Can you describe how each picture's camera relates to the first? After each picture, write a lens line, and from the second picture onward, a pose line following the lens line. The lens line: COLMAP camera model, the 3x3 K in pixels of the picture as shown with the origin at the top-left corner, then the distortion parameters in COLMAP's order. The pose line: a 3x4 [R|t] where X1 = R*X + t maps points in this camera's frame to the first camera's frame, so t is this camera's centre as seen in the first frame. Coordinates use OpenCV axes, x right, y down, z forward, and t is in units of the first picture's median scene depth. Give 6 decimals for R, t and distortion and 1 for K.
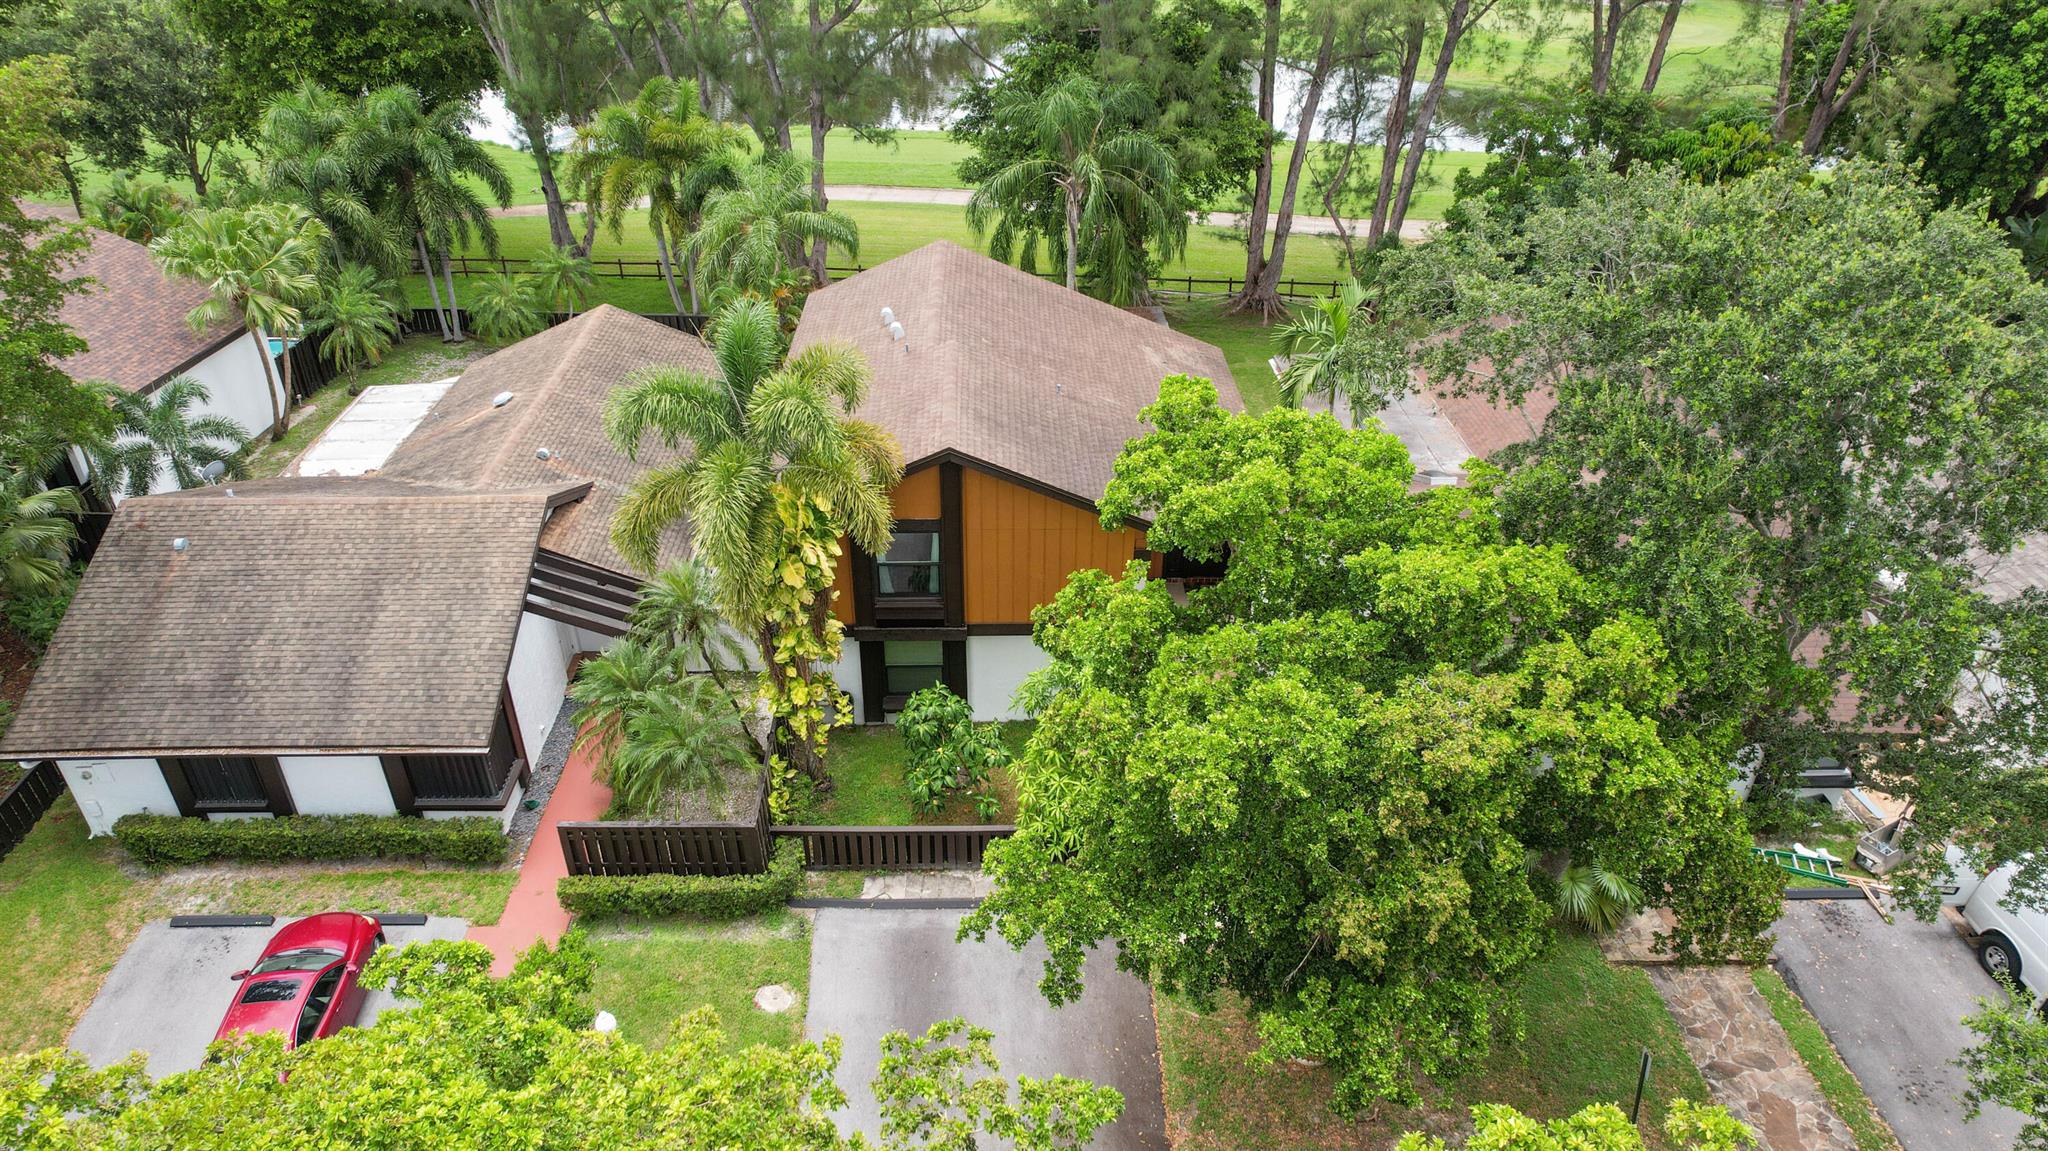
lens RADIAL K [[1366.9, 0, 1024.0], [0, 1366.9, 575.5], [0, 0, 1]] dist [0.005156, 0.000531]
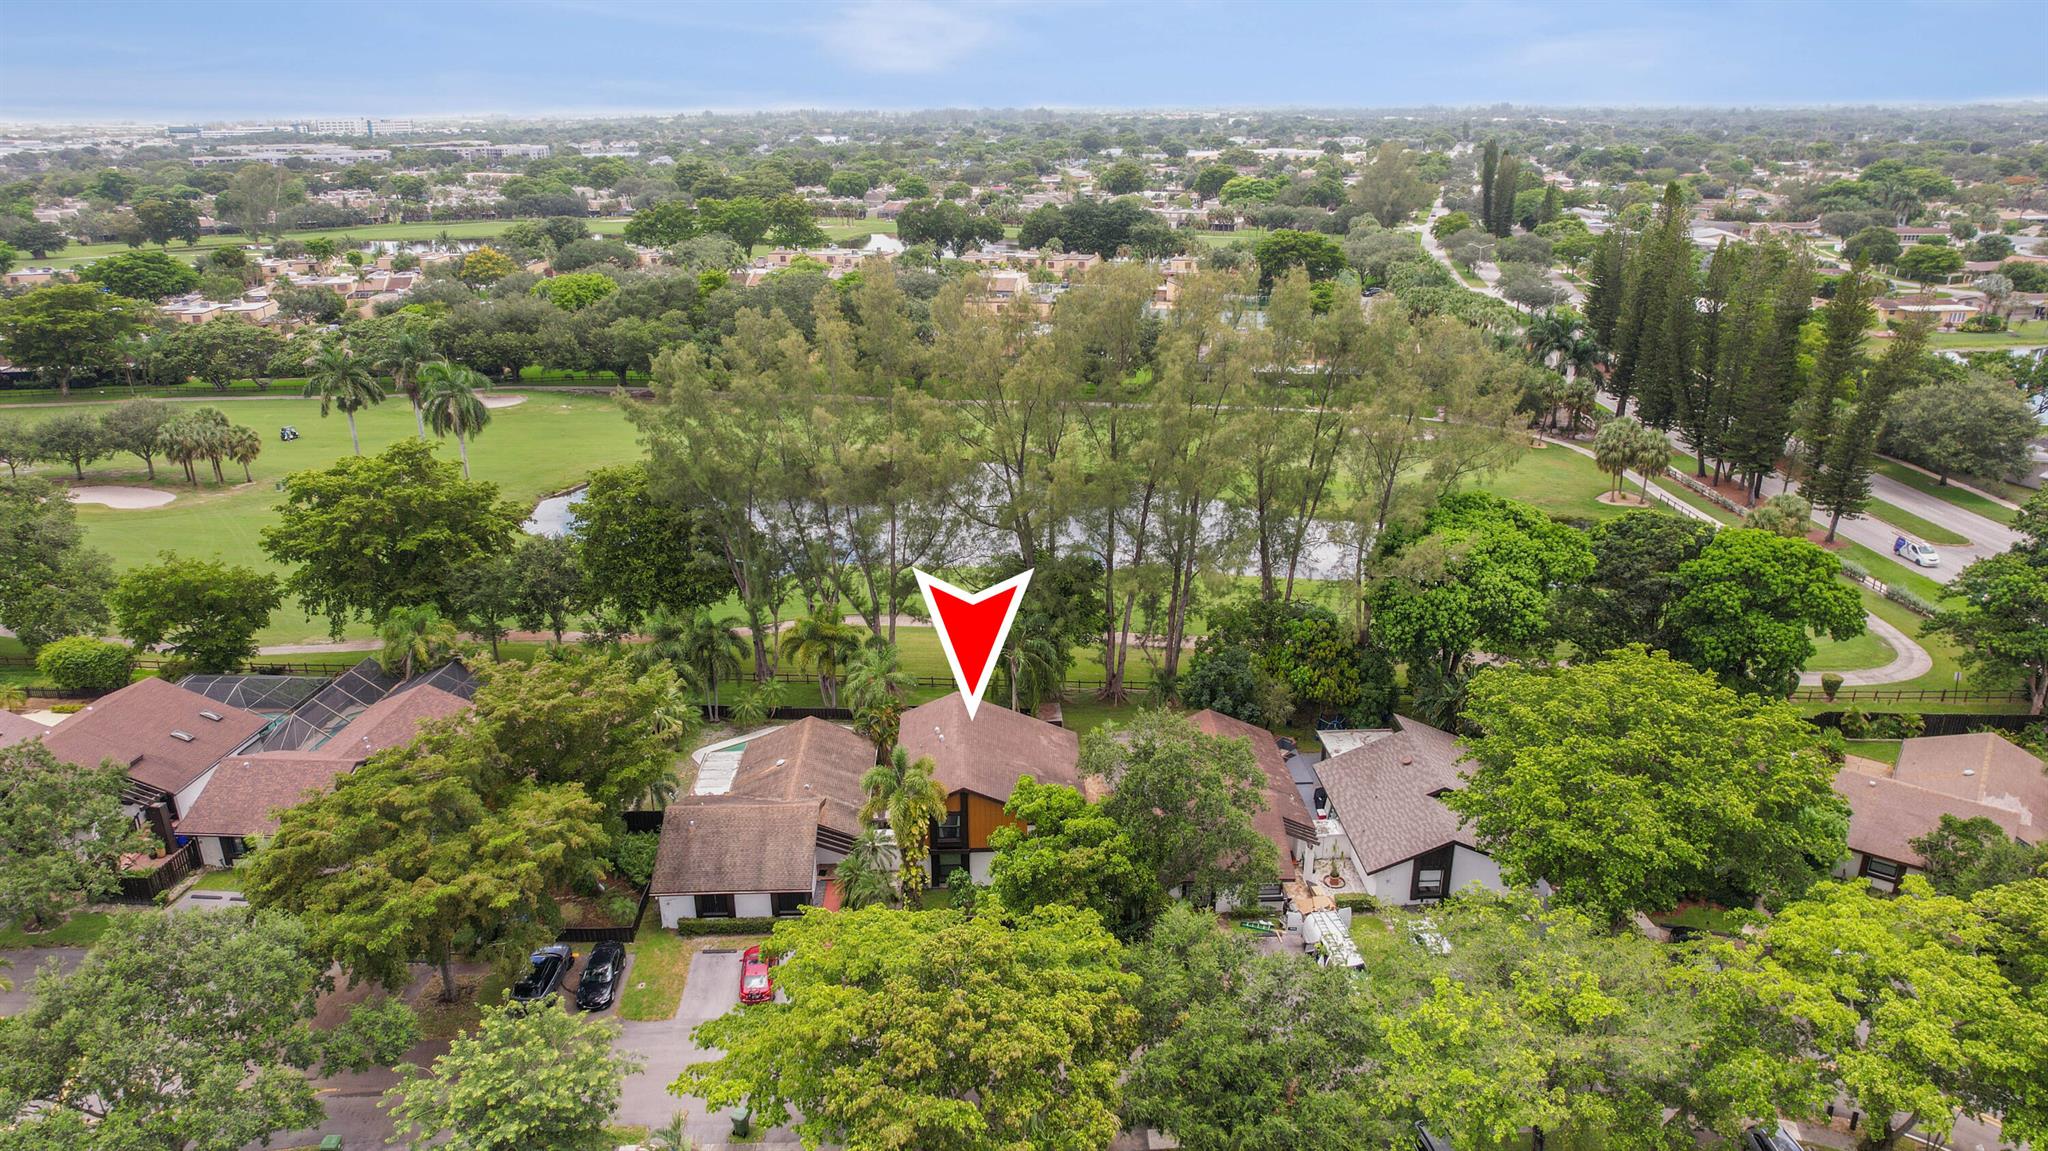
lens RADIAL K [[1358.2, 0, 1024.0], [0, 1358.2, 575.5], [0, 0, 1]] dist [-0.103855, -0.000001]
pose [[0.999832, -0.017363, 0.005799, 0.068428], [0.018167, 0.980066, -0.197841, 0.041196], [-0.002248, 0.197913, 0.980217, -1.975142]]
